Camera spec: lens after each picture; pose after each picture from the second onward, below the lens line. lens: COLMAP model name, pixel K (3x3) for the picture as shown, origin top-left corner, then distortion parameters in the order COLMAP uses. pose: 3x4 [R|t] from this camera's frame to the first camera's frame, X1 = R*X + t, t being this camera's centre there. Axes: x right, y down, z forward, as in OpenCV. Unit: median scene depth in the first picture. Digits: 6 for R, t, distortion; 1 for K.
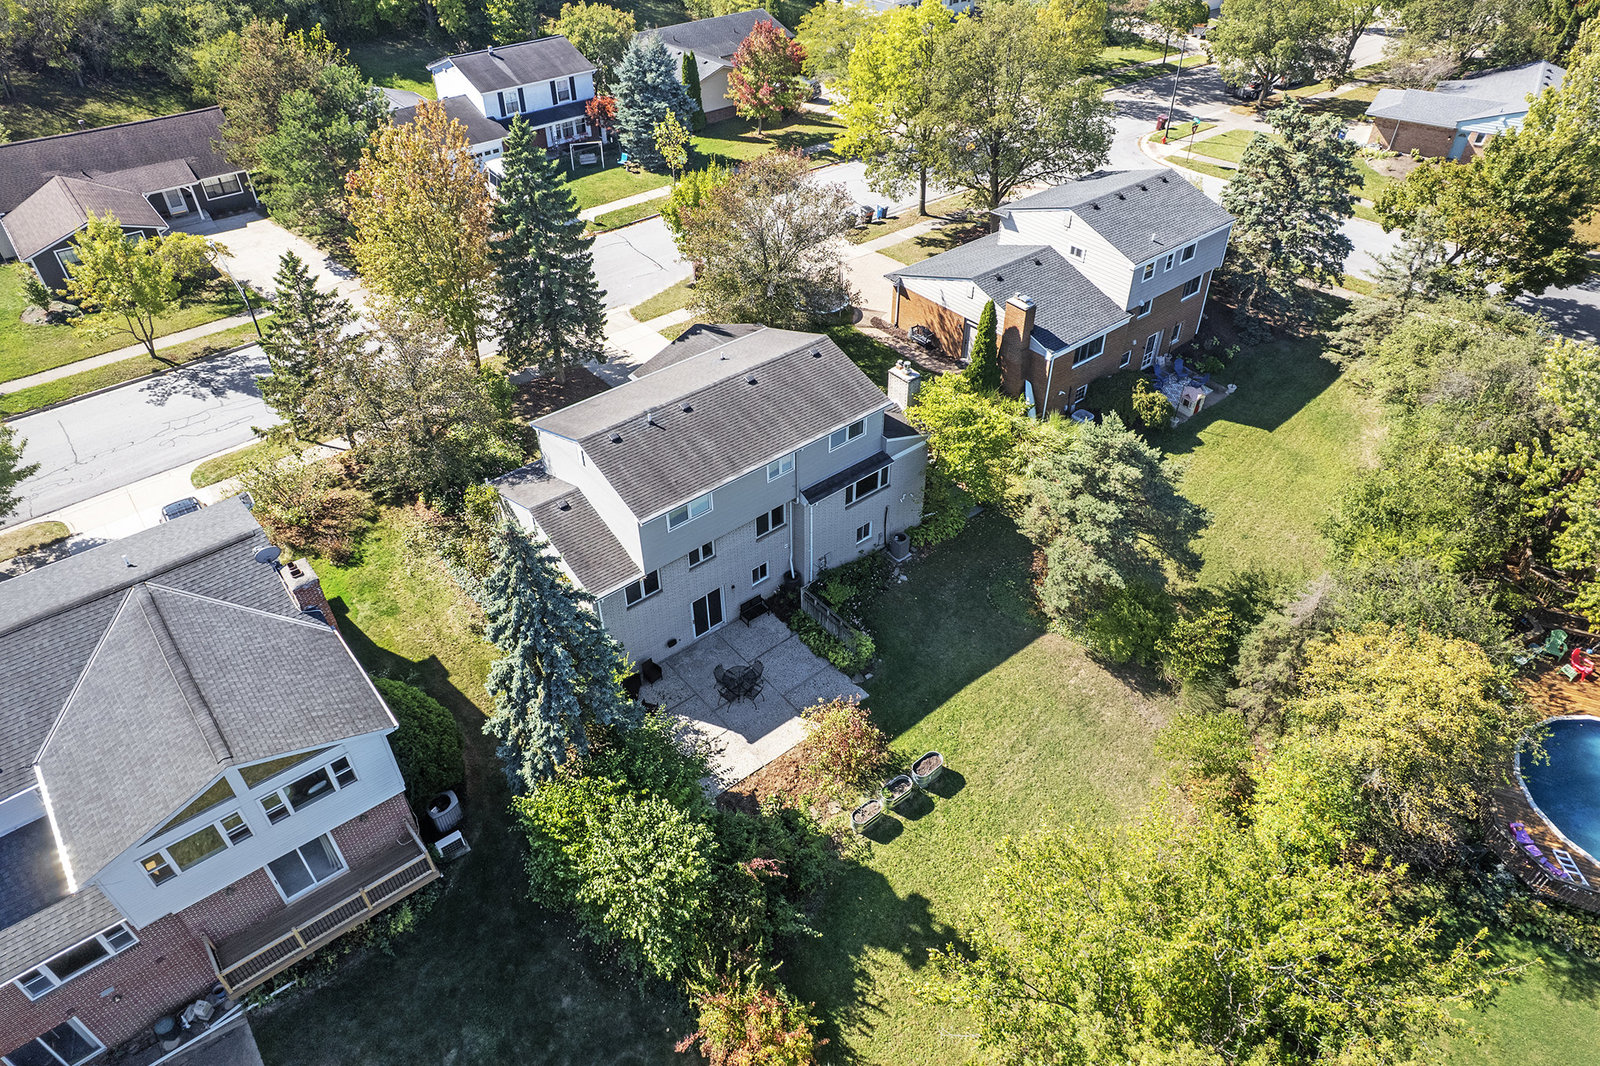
lens RADIAL K [[996.8, 0, 800.0], [0, 996.8, 533.0], [0, 0, 1]] dist [-0.043059, -0.000684]
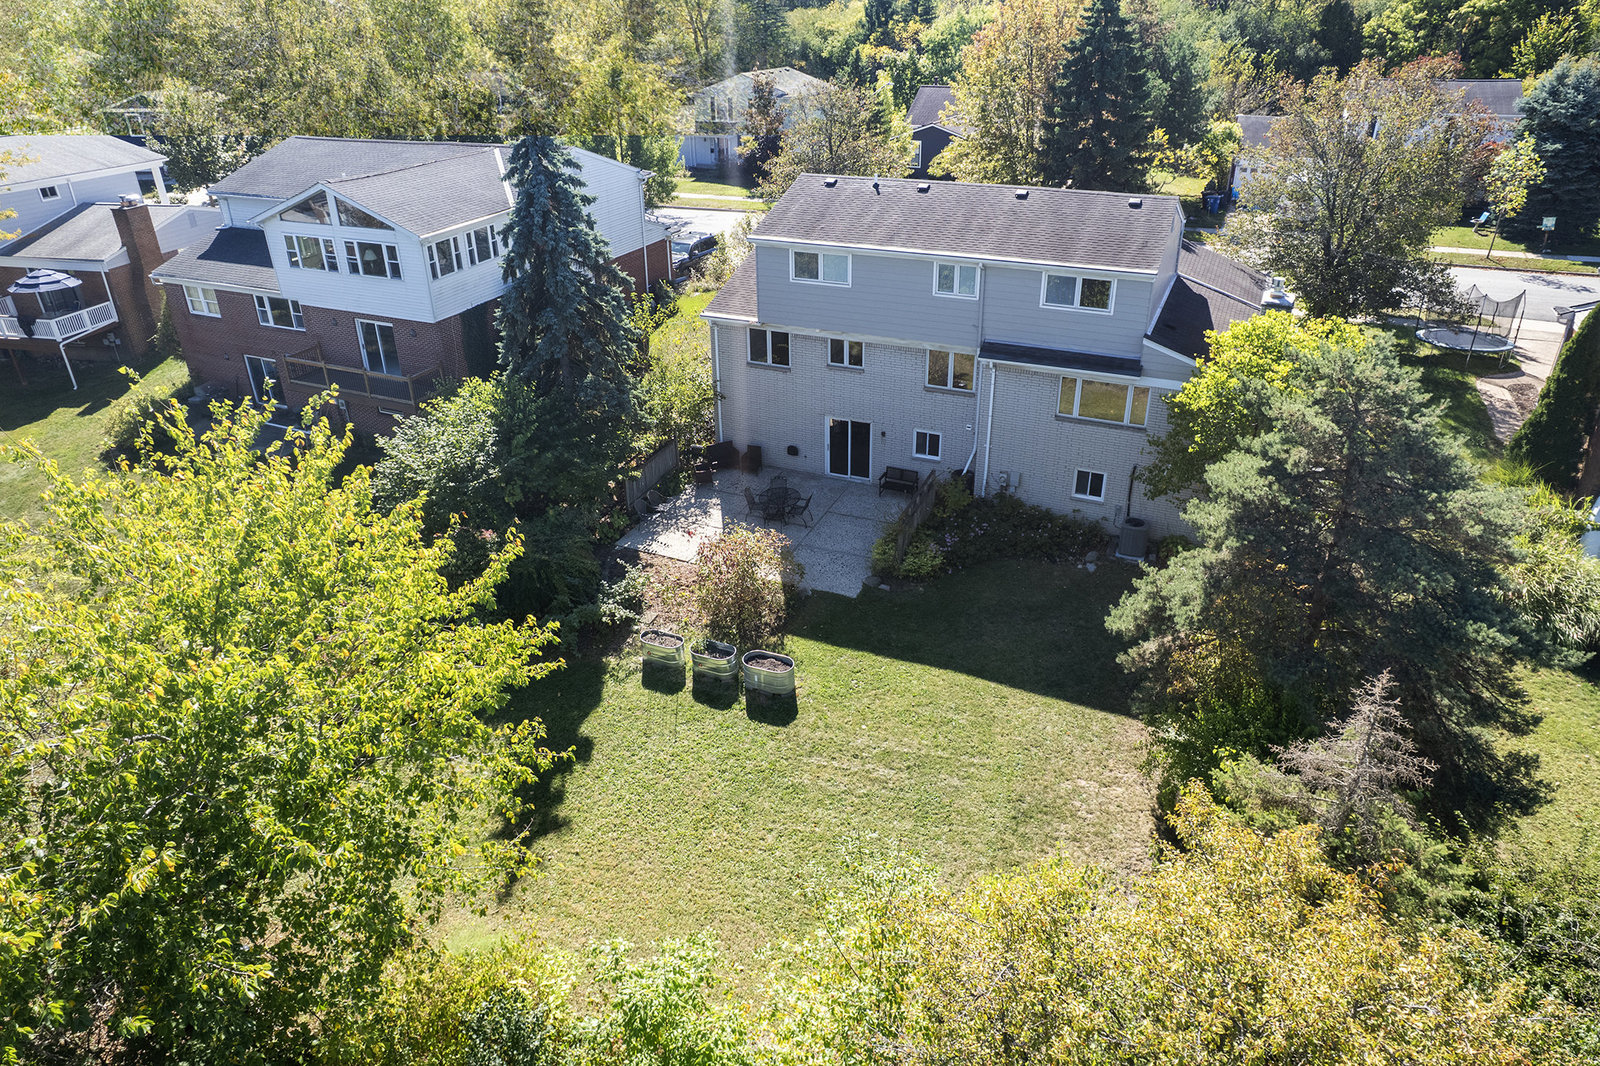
lens RADIAL K [[996.8, 0, 800.0], [0, 996.8, 533.0], [0, 0, 1]] dist [-0.043059, -0.000684]
pose [[0.446958, 0.427015, -0.786058, 0.544481], [-0.564791, 0.816134, 0.122210, 0.057519], [0.693714, 0.389336, 0.605952, 0.491667]]
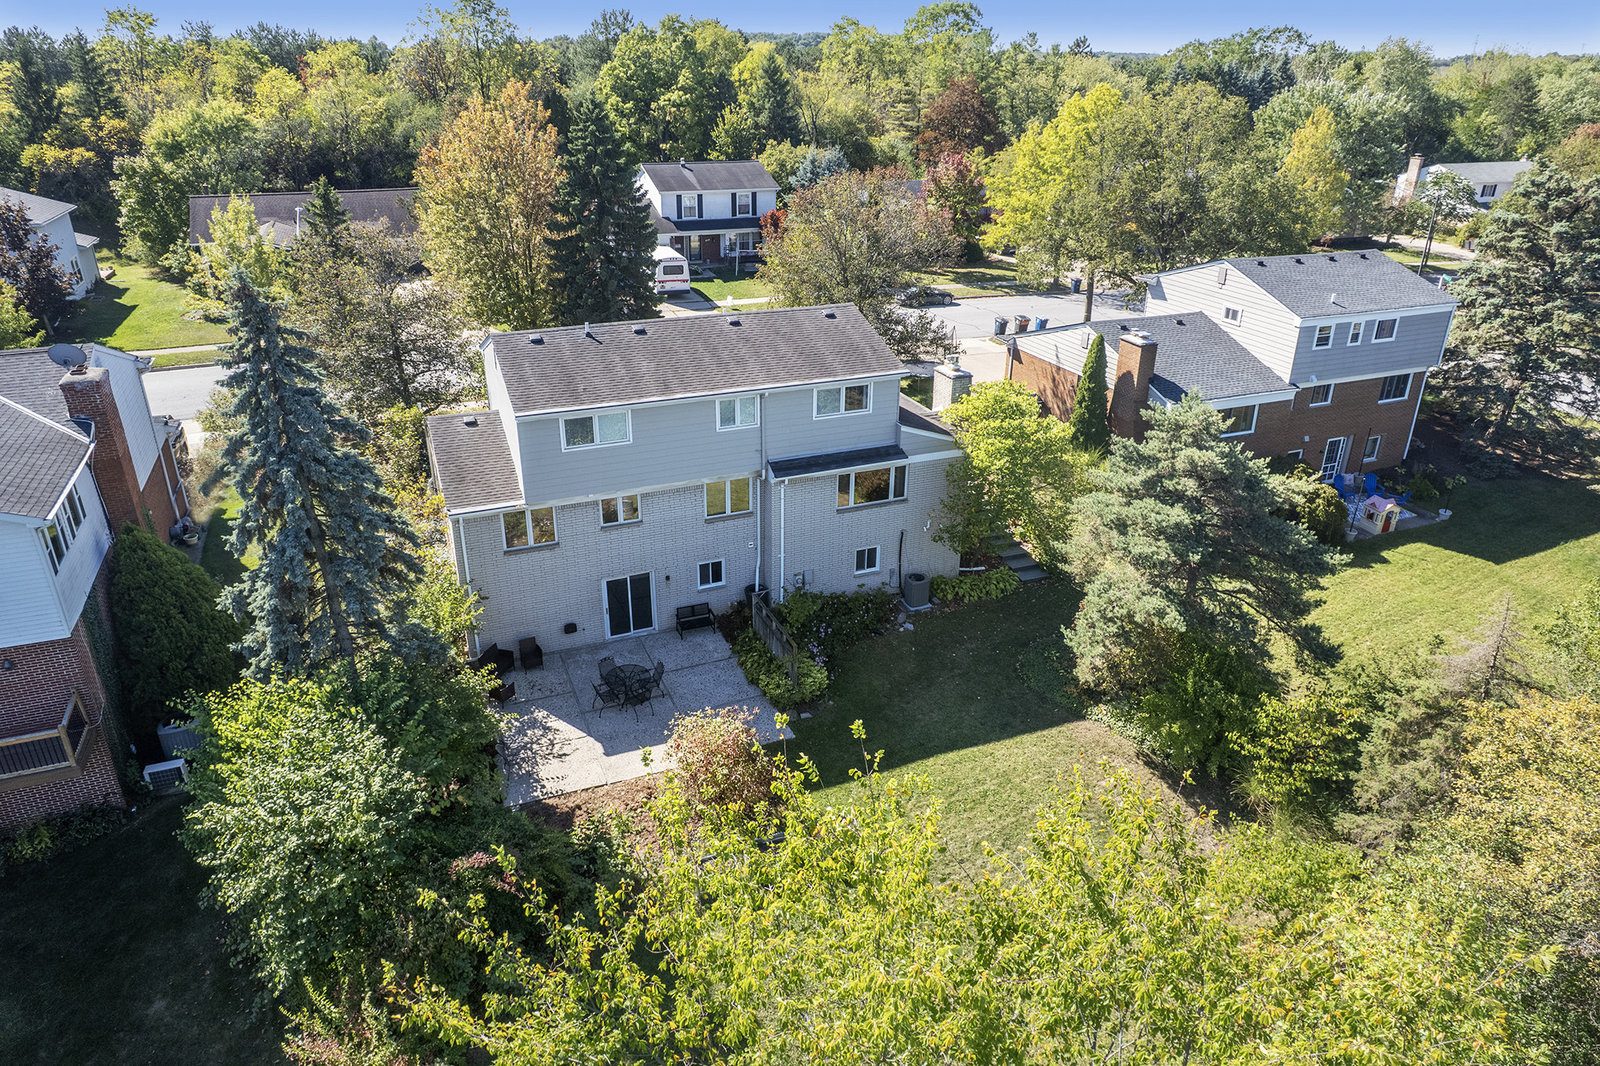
lens RADIAL K [[1012.3, 0, 800.0], [0, 1012.3, 533.0], [0, 0, 1]] dist [-0.067927, 0.054547]
pose [[0.959018, 0.135228, -0.248992, 0.214159], [-0.194331, 0.953426, -0.230681, 0.176111], [0.206201, 0.269614, 0.940632, 0.271467]]
